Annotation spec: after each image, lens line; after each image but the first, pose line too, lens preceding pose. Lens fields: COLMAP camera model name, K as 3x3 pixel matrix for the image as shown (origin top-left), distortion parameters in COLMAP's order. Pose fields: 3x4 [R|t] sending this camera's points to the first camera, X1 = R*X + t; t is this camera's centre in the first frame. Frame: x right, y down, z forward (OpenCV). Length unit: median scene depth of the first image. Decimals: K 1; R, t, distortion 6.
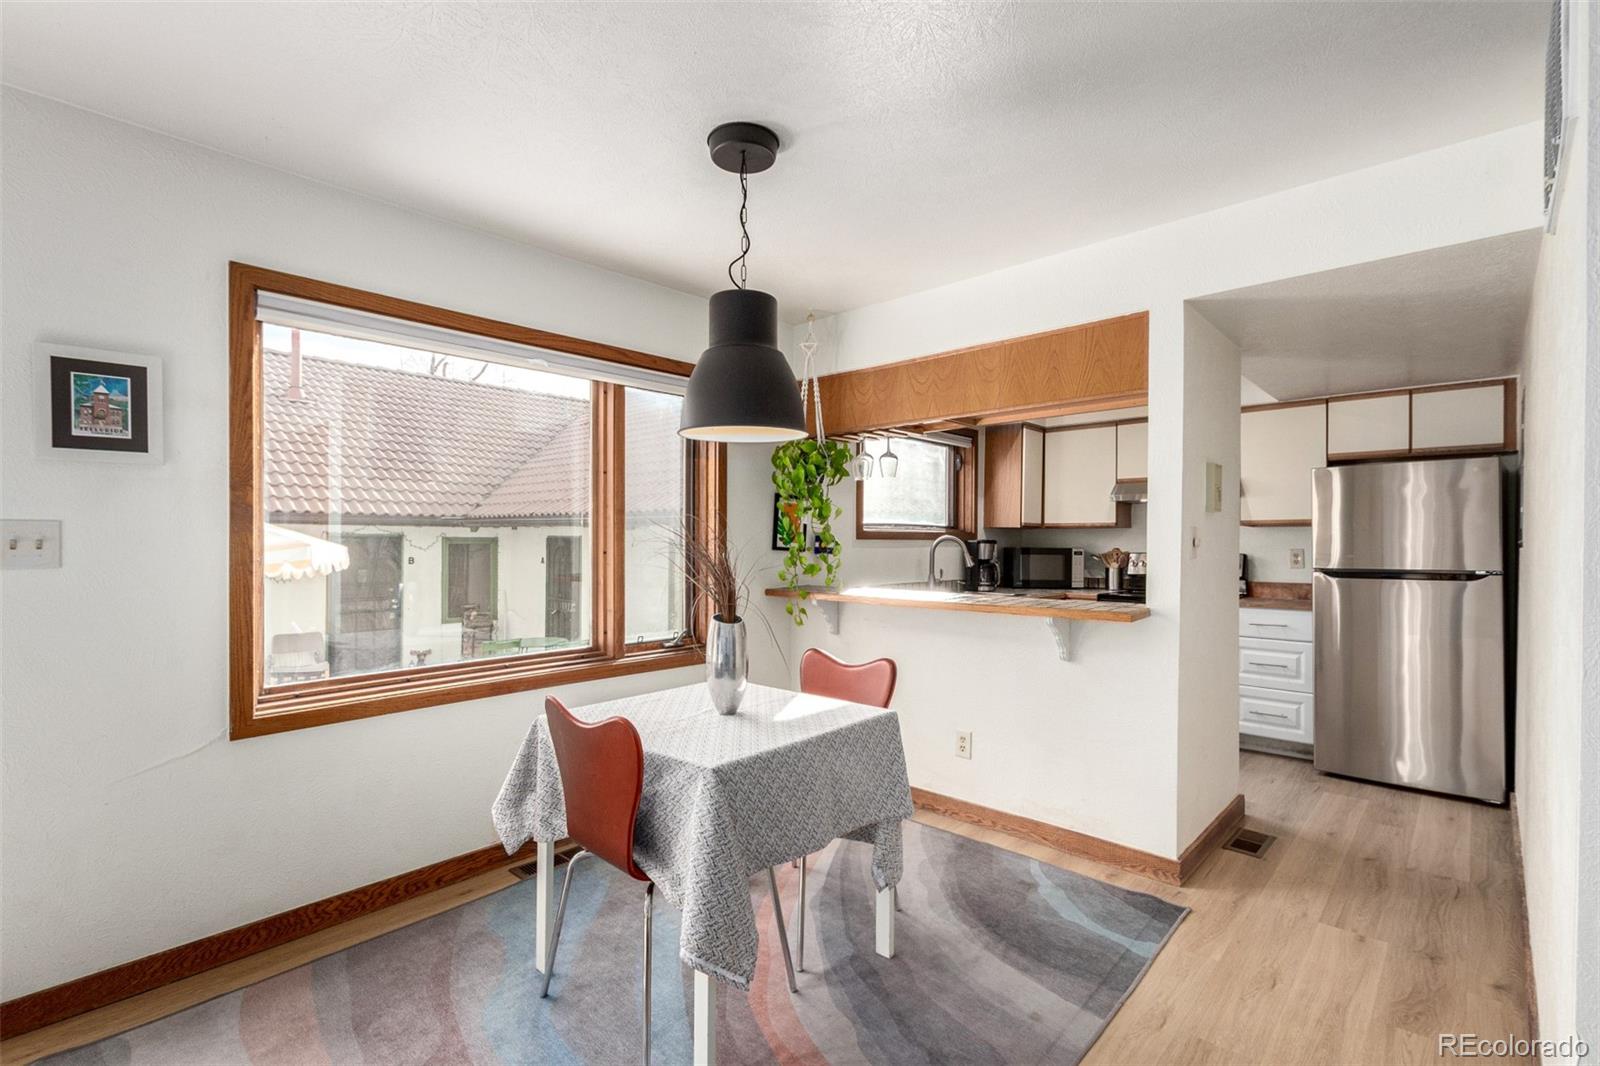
lens RADIAL K [[732.7, 0, 805.2], [0, 732.7, 538.3], [0, 0, 1]] dist [0.003200, -0.000811]
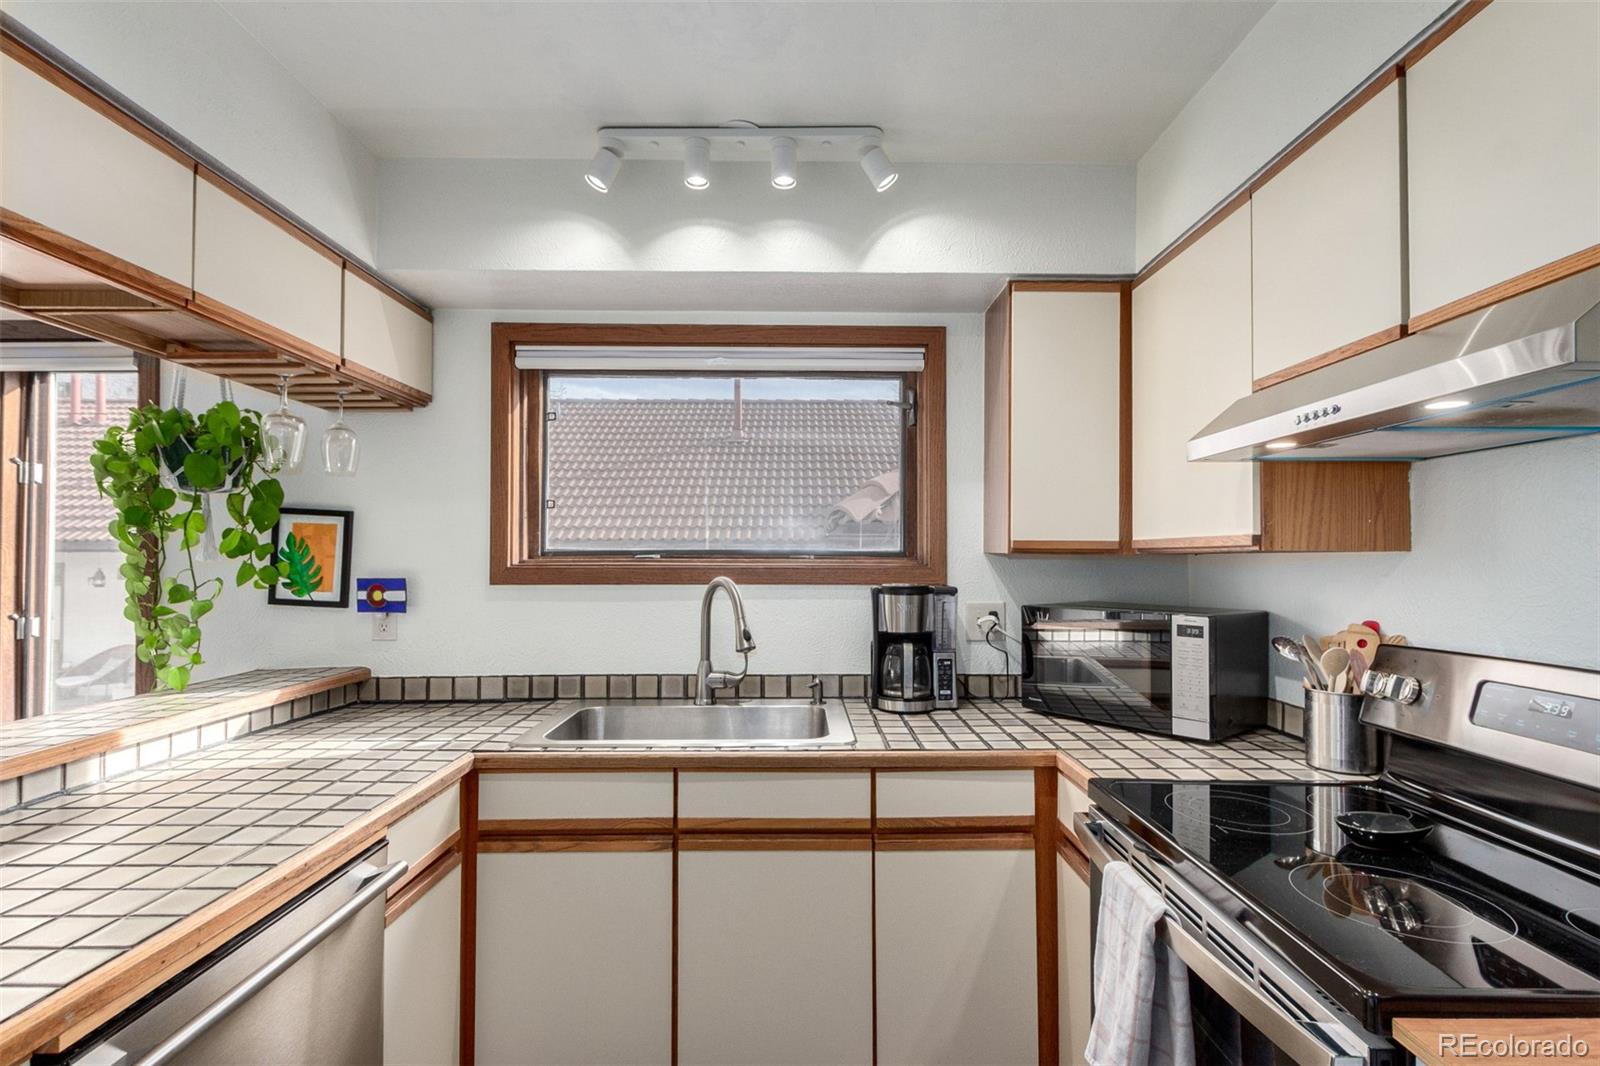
lens RADIAL K [[738.8, 0, 808.3], [0, 738.8, 535.2], [0, 0, 1]] dist [0.005141, -0.000250]
pose [[0.687675, -0.025495, -0.725571, 0.816046], [0.006445, 0.999558, -0.029014, -0.022576], [0.725990, 0.015276, 0.687535, 1.072506]]
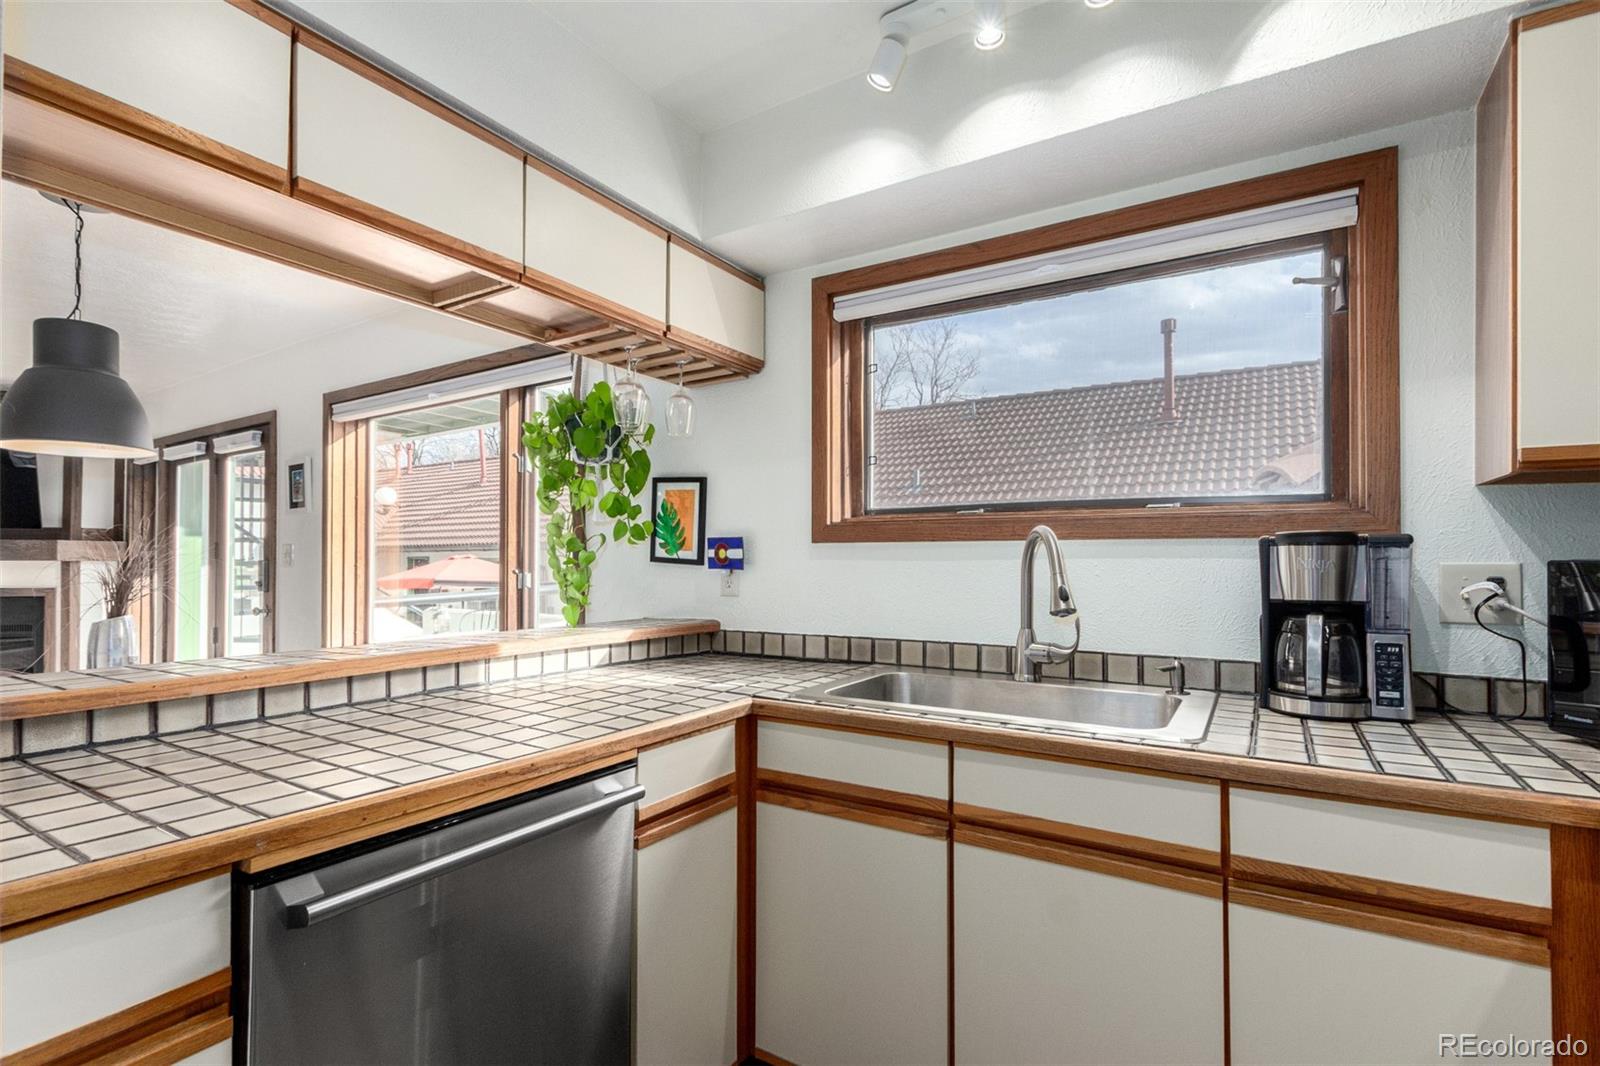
lens RADIAL K [[739.0, 0, 808.5], [0, 739.0, 547.9], [0, 0, 1]] dist [0.002629, -0.000512]
pose [[0.190979, -0.020167, -0.981387, 0.779548], [0.003922, 0.999797, -0.019782, 0.020809], [0.981586, -0.000071, 0.191019, 1.200990]]
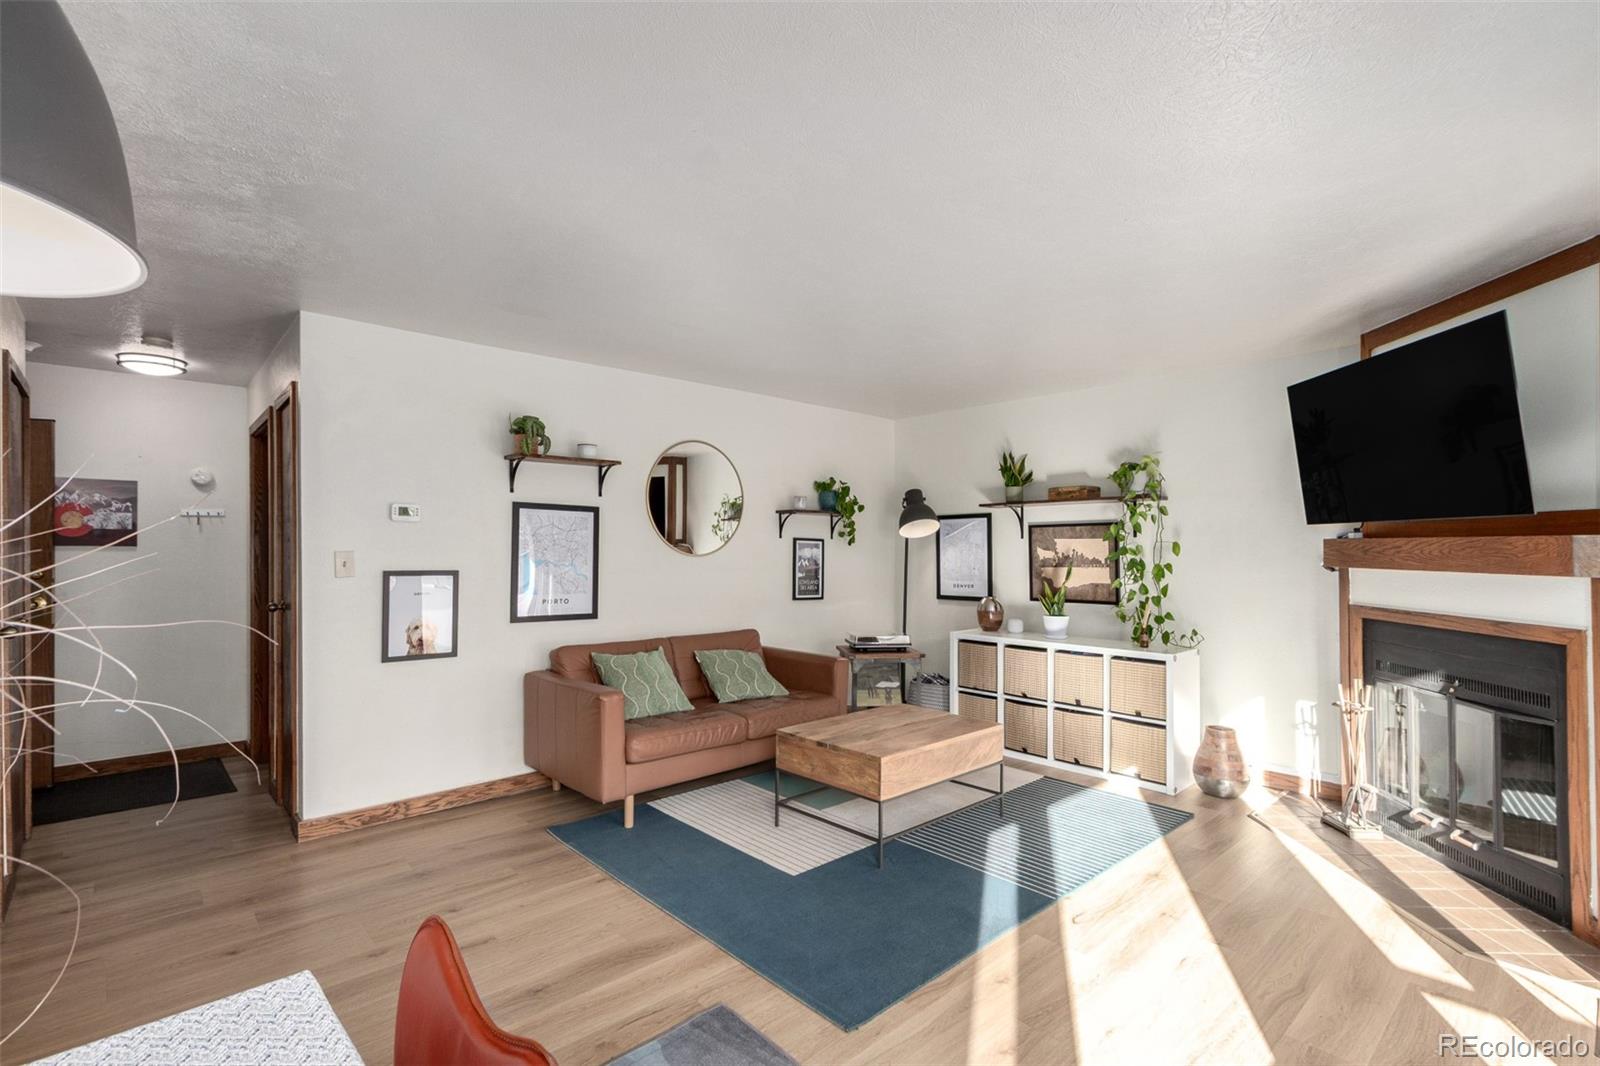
lens RADIAL K [[741.7, 0, 803.3], [0, 741.7, 538.3], [0, 0, 1]] dist [0.000580, -0.000138]
pose [[-0.996799, -0.002516, 0.079912, -0.287662], [-0.003688, 0.999888, -0.014529, -0.014459], [-0.079867, -0.014777, -0.996696, 0.789482]]
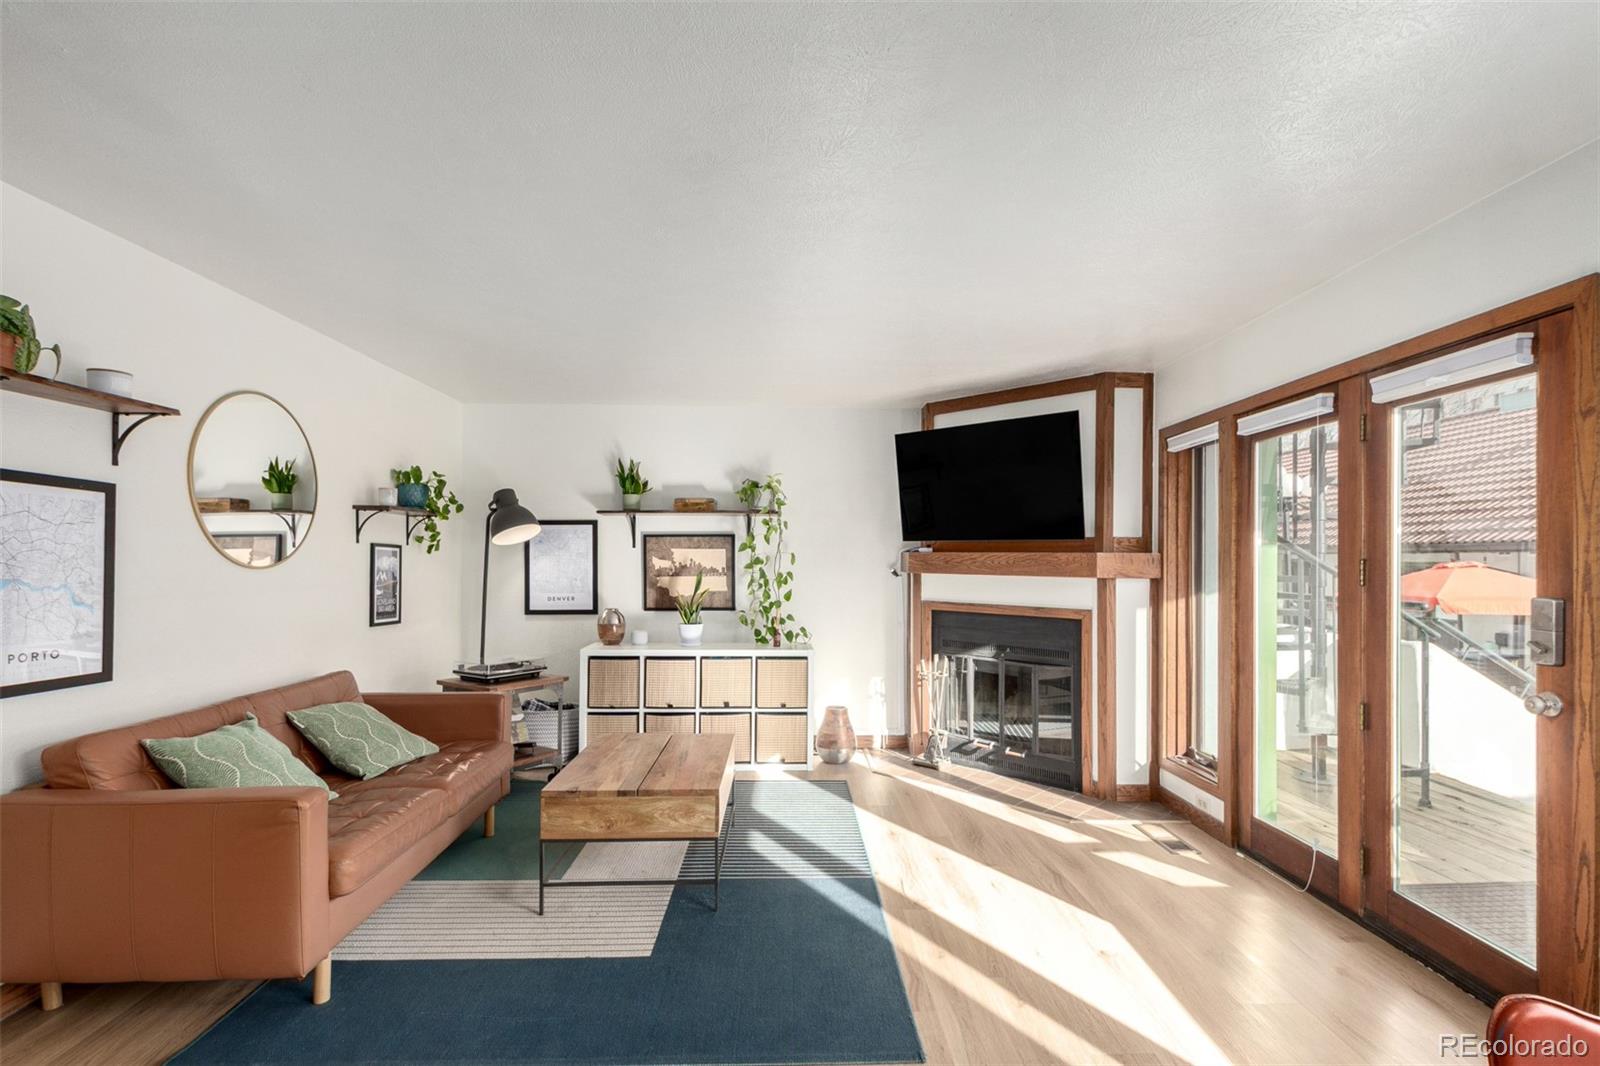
lens RADIAL K [[739.2, 0, 805.5], [0, 739.2, 553.3], [0, 0, 1]] dist [0.003884, -0.000935]
pose [[-0.715727, -0.011000, -0.698293, 0.208573], [-0.006401, 0.999937, -0.009190, -0.015400], [0.698351, -0.002108, -0.715753, 0.525250]]
